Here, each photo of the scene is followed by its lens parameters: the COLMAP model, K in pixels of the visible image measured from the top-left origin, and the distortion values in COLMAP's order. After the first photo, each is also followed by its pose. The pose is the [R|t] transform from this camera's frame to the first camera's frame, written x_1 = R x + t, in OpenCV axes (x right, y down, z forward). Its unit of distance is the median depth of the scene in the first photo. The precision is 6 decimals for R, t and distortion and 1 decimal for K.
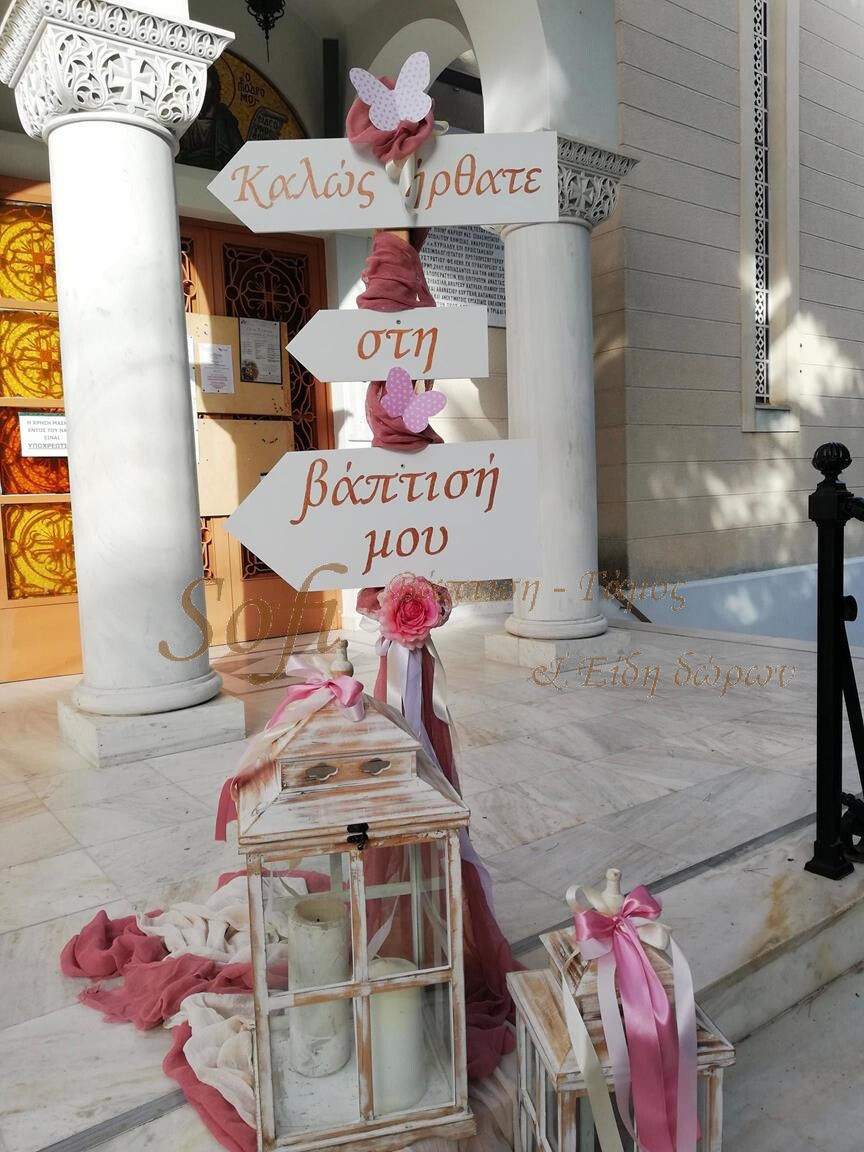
lens RADIAL K [[862.7, 0, 449.7], [0, 862.7, 576.6], [0, 0, 1]] dist [0.045635, -0.047371]
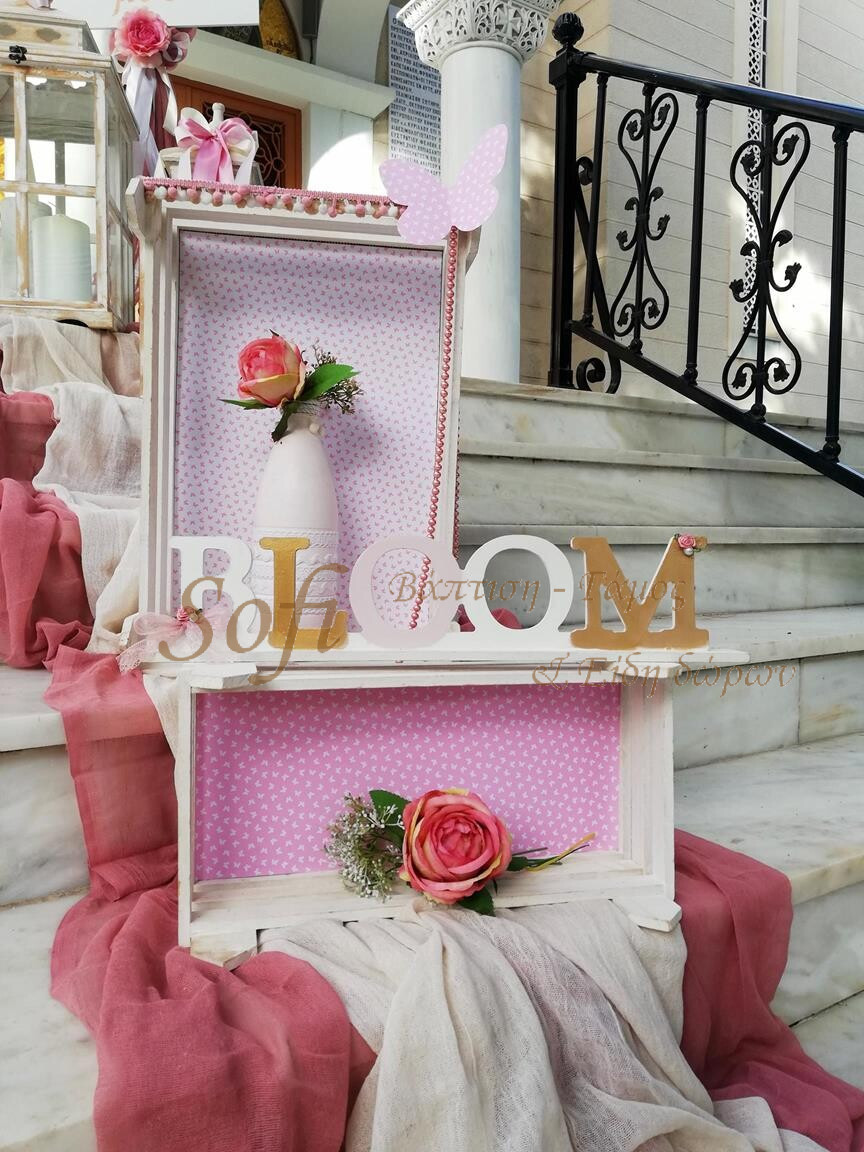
lens RADIAL K [[862.7, 0, 456.0], [0, 862.7, 579.8], [0, 0, 1]] dist [0.045635, -0.047371]
pose [[0.997389, 0.039082, -0.060732, 0.142120], [-0.041217, 0.998561, -0.034304, 0.236070], [0.059304, 0.036718, 0.997564, -0.054694]]
